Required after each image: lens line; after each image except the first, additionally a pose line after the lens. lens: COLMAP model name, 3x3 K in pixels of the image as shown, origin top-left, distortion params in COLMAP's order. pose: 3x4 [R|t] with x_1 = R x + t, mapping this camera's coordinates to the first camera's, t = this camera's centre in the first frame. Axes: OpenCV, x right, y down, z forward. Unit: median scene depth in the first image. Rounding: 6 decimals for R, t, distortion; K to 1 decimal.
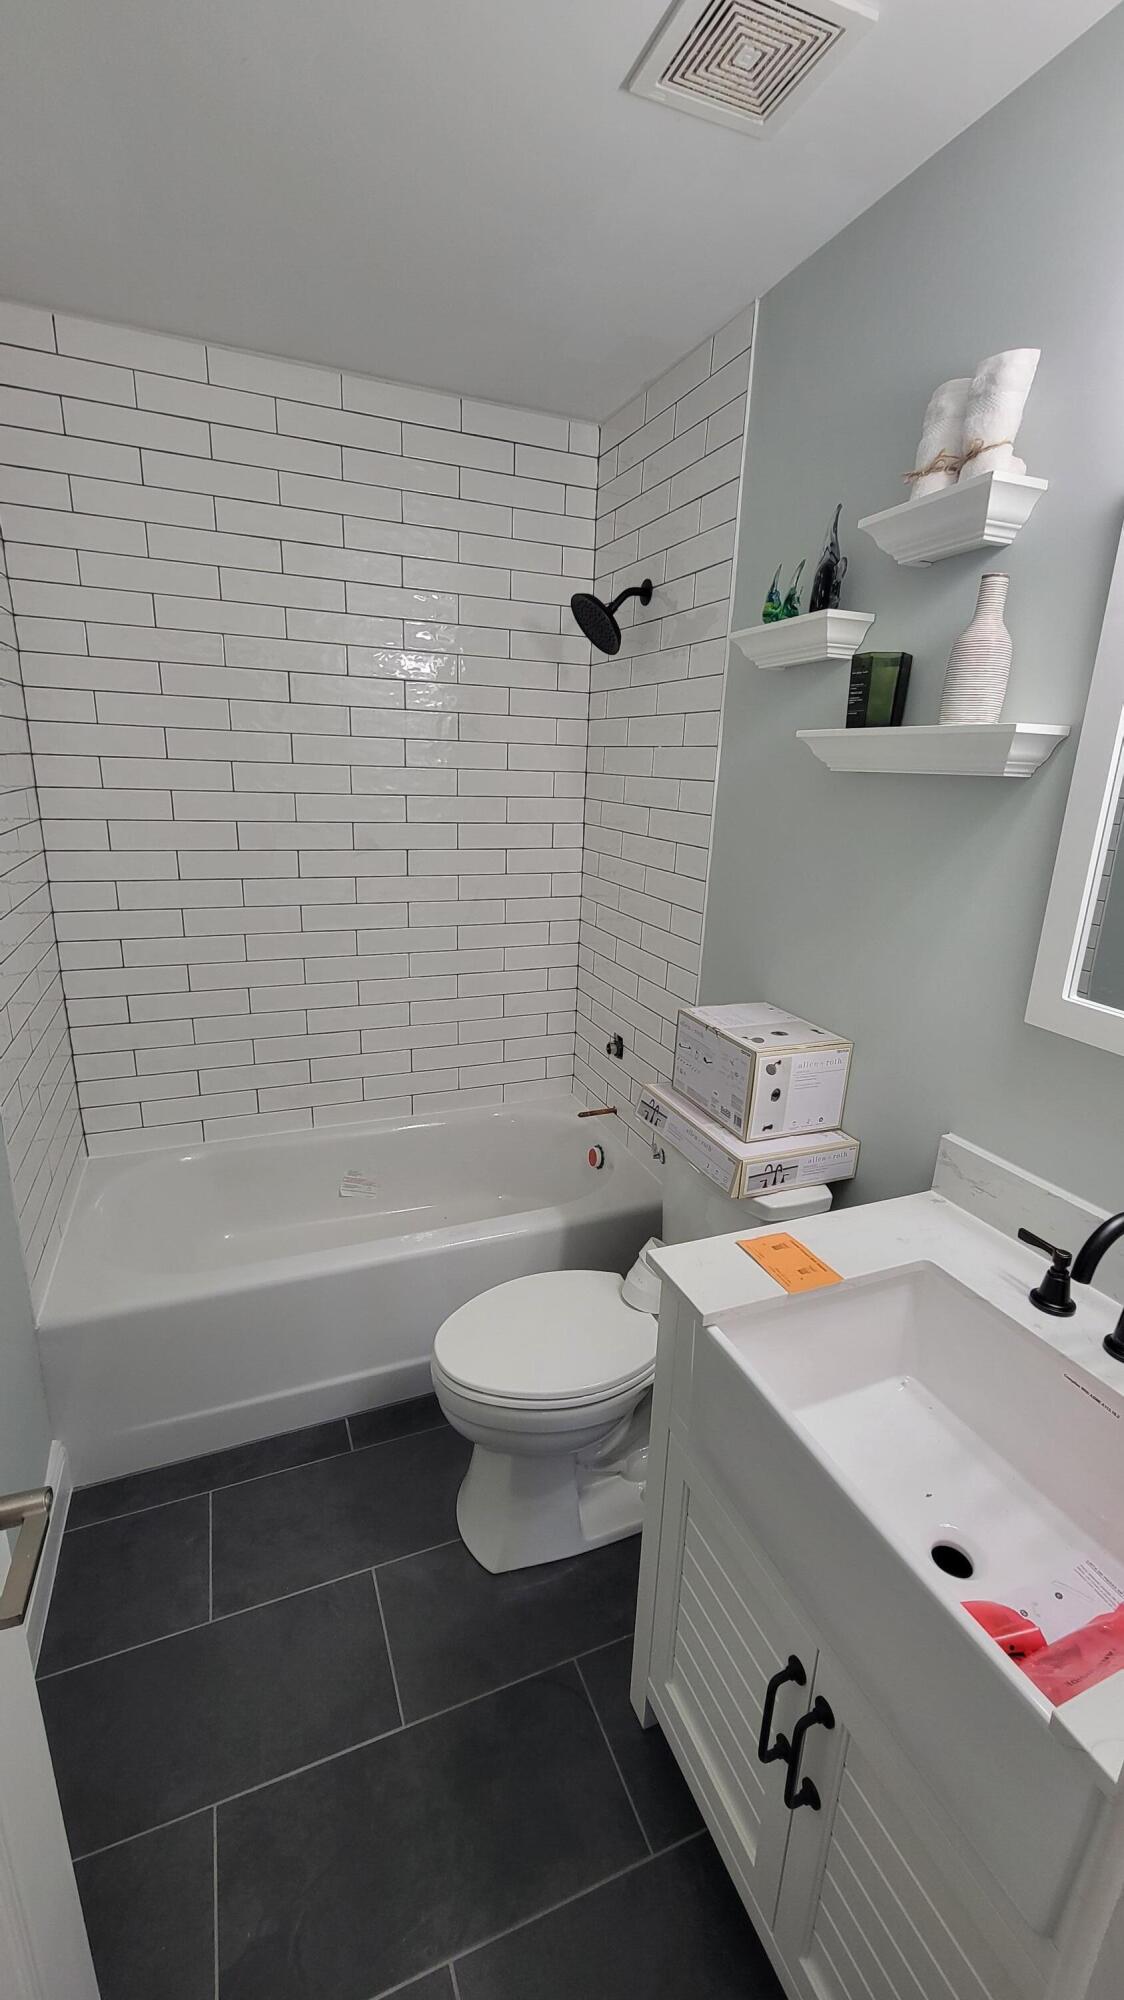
lens RADIAL K [[812.6, 0, 556.9], [0, 812.6, 999.6], [0, 0, 1]] dist [0.003249, -0.001071]
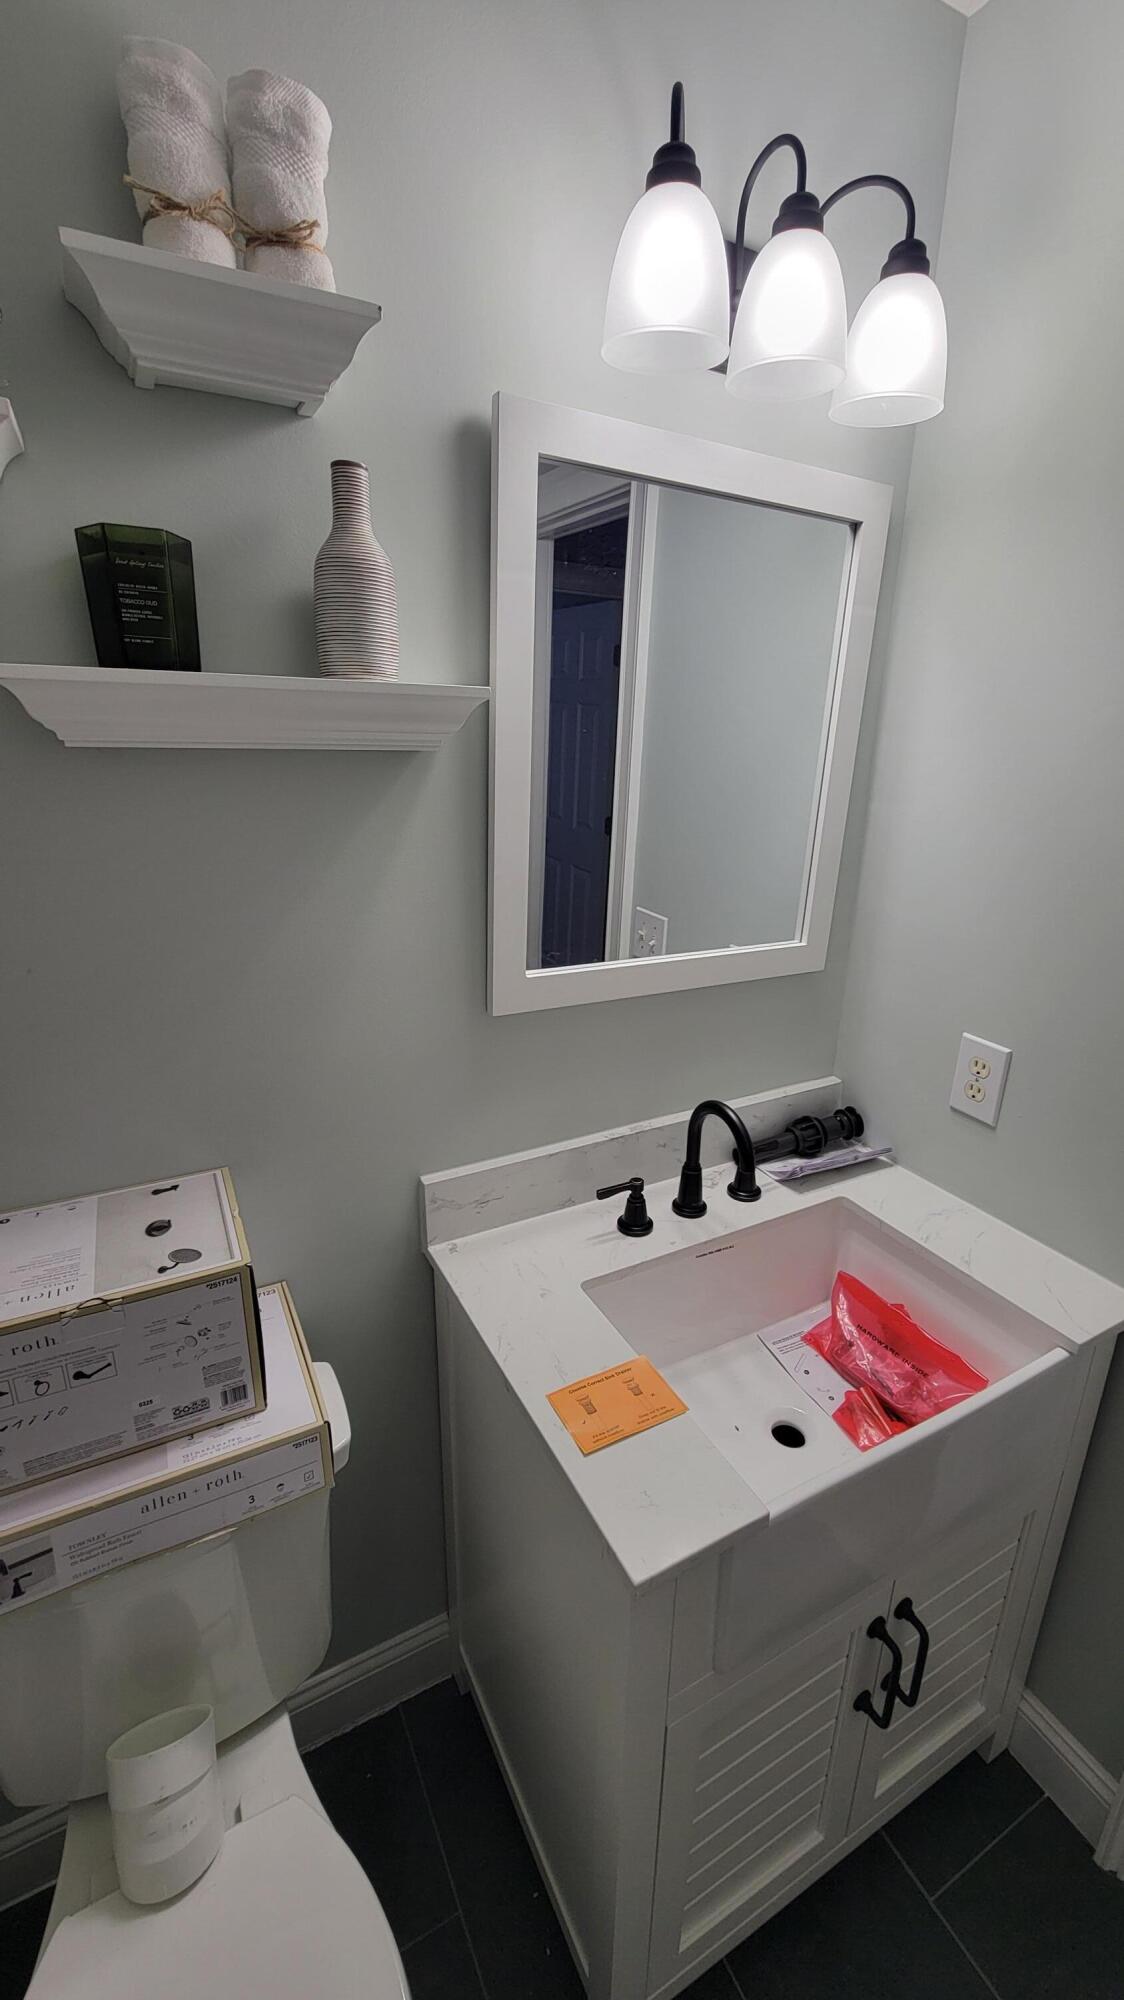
lens RADIAL K [[812.6, 0, 558.4], [0, 812.6, 1000.7], [0, 0, 1]] dist [0.003249, -0.001071]
pose [[-0.096898, -0.341290, 0.934950, -0.250459], [0.257918, 0.898672, 0.354778, -0.257259], [-0.961296, 0.275518, 0.000945, 0.797743]]
